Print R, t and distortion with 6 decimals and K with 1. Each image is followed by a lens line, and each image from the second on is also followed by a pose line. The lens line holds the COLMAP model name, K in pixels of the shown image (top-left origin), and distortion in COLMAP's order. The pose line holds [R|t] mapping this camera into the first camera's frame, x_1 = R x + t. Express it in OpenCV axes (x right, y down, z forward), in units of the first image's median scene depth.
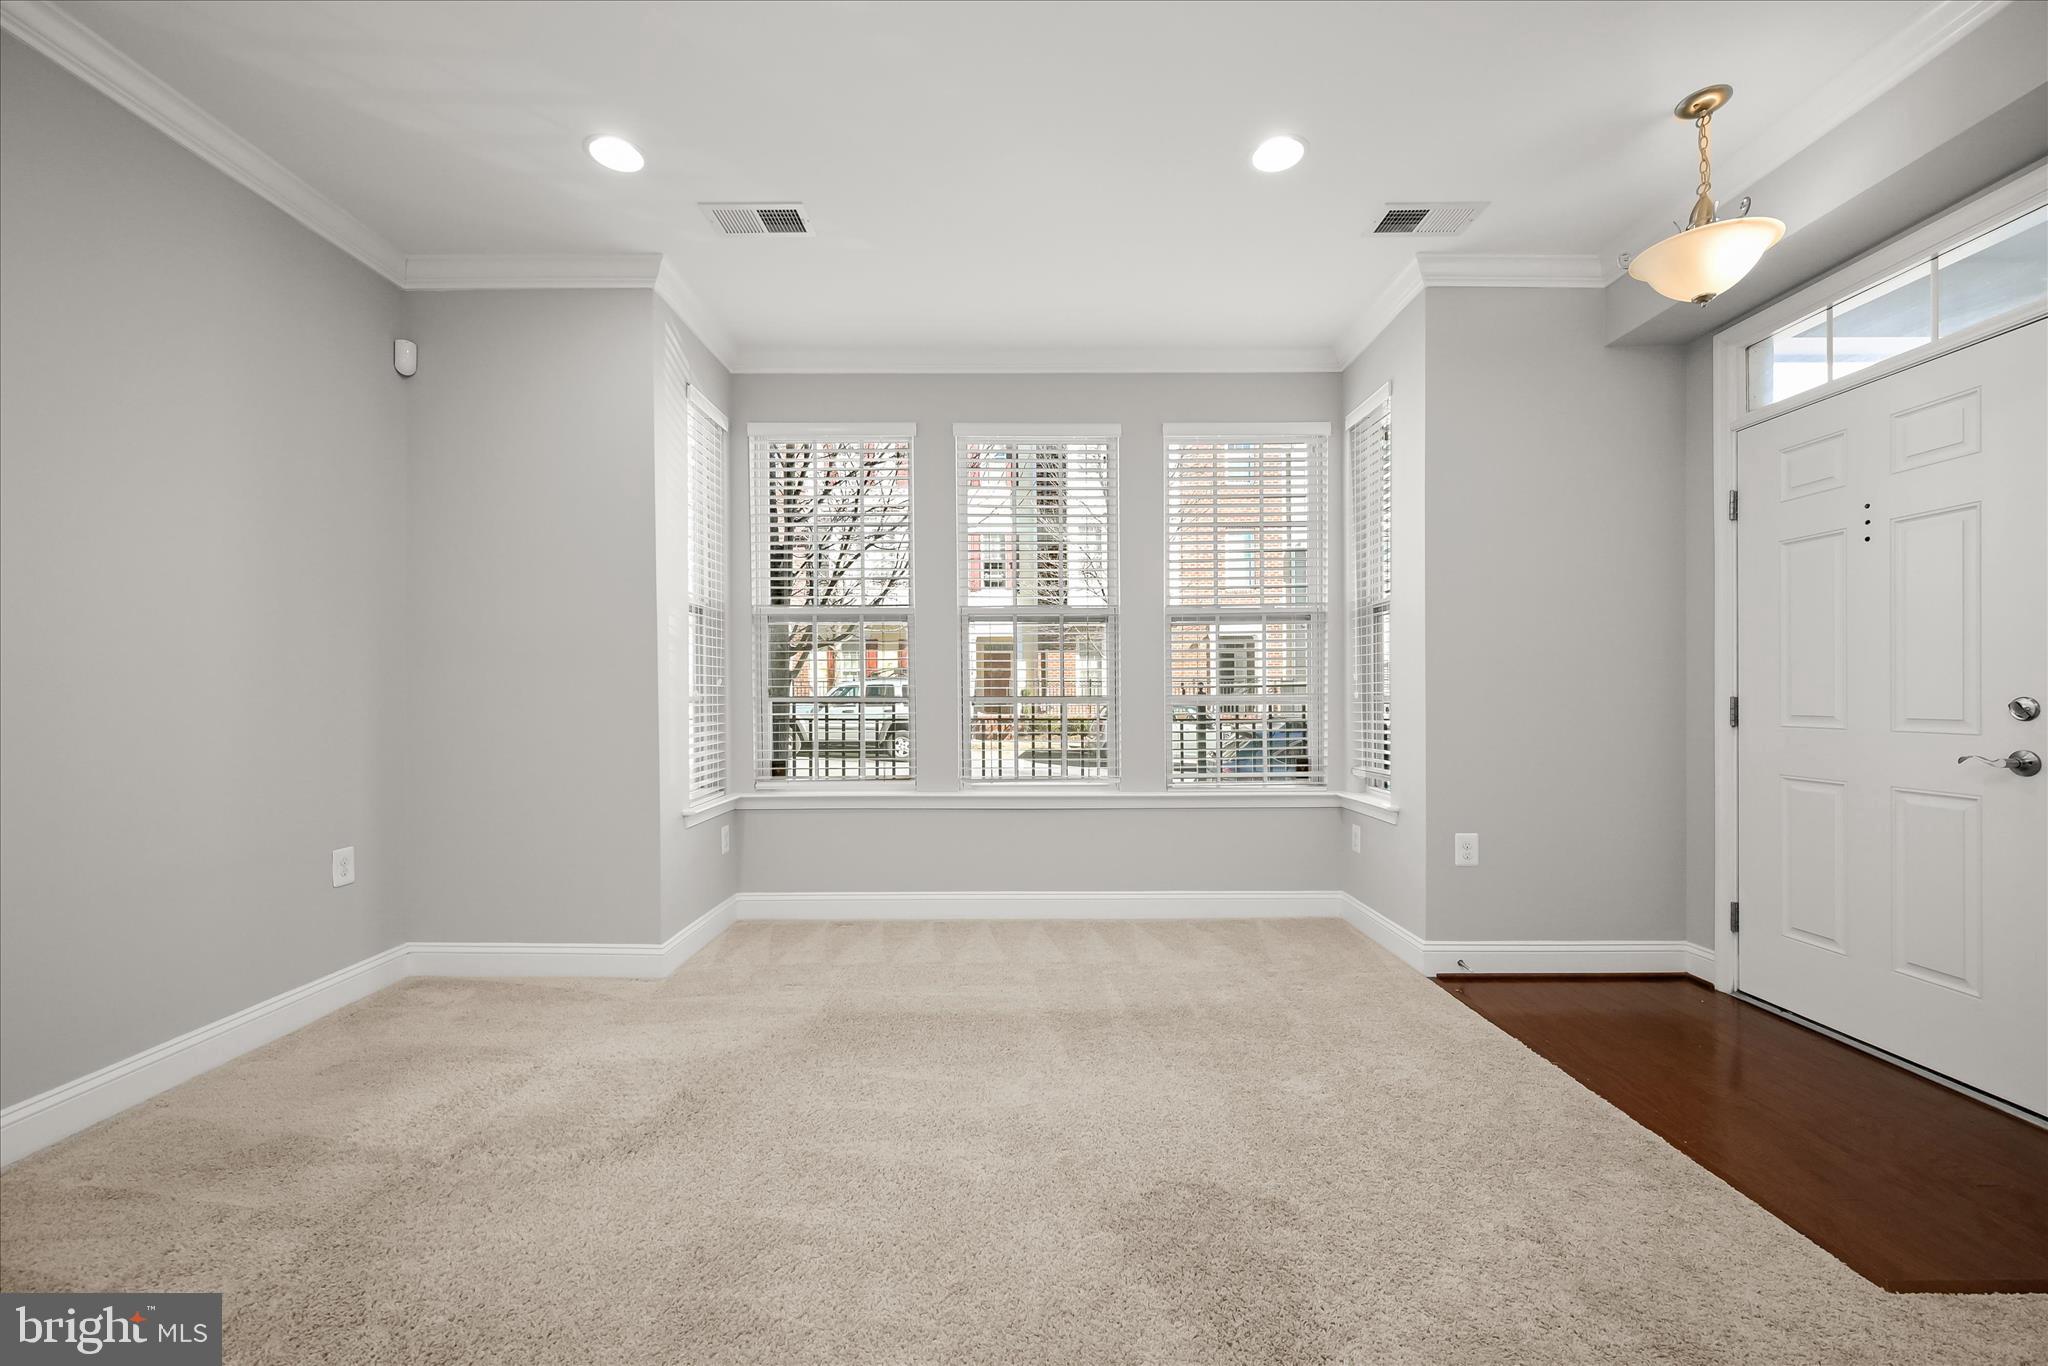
lens RADIAL K [[771.8, 0, 1025.1], [0, 771.8, 691.1], [0, 0, 1]] dist [-0.000650, -0.000060]
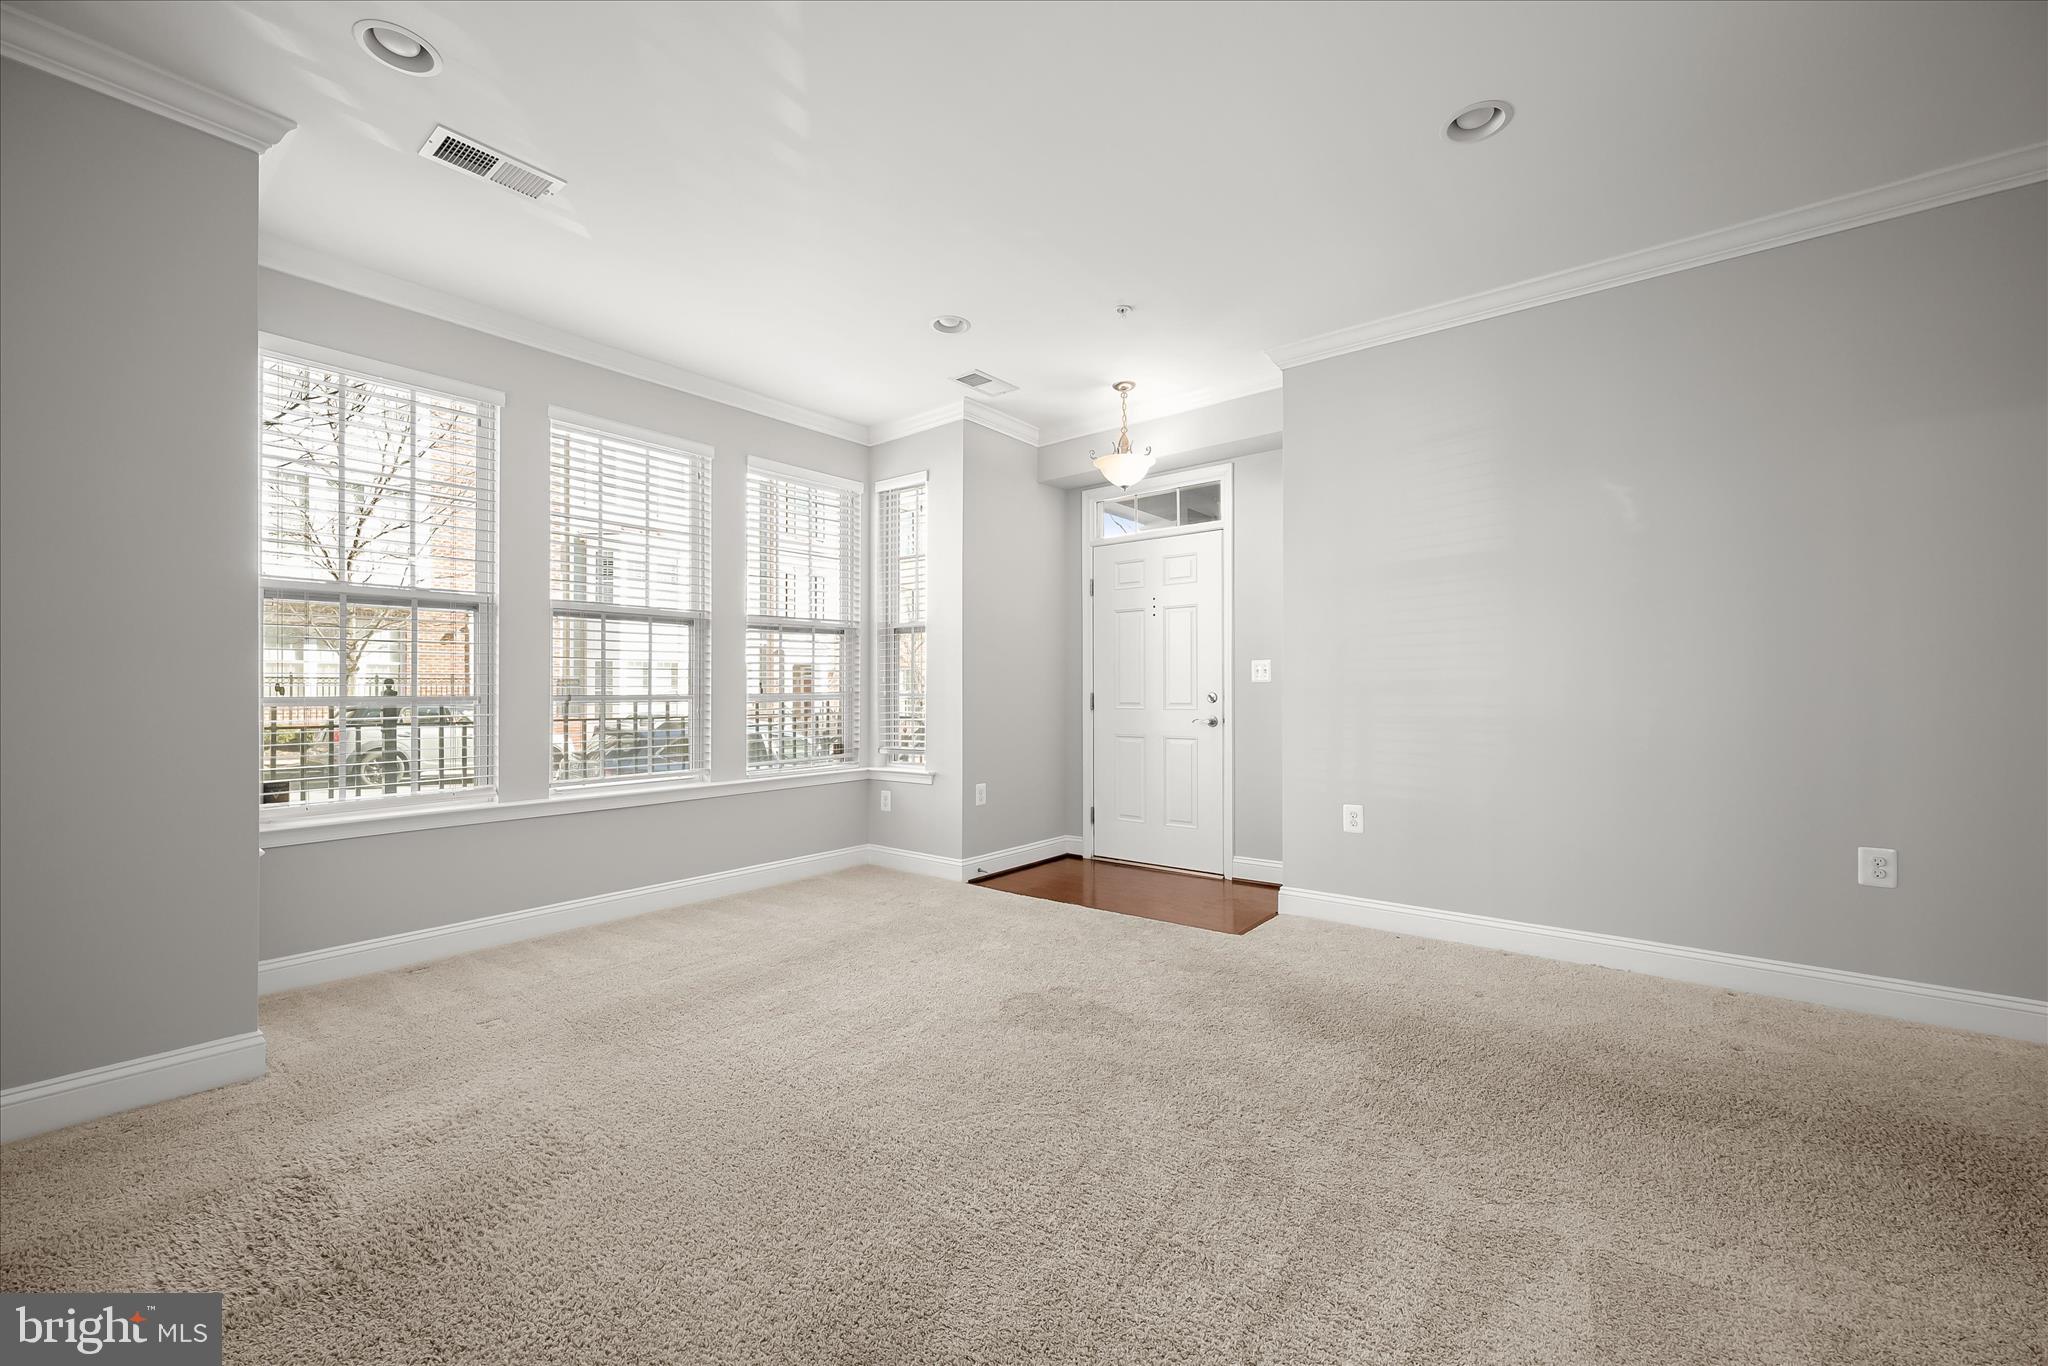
lens RADIAL K [[783.1, 0, 965.1], [0, 783.1, 677.8], [0, 0, 1]] dist [0.000359, 0.000005]
pose [[0.674387, 0.011961, 0.738281, -0.590449], [-0.000194, 0.999872, -0.016022, 0.000709], [-0.738378, 0.010661, 0.674303, -0.016170]]
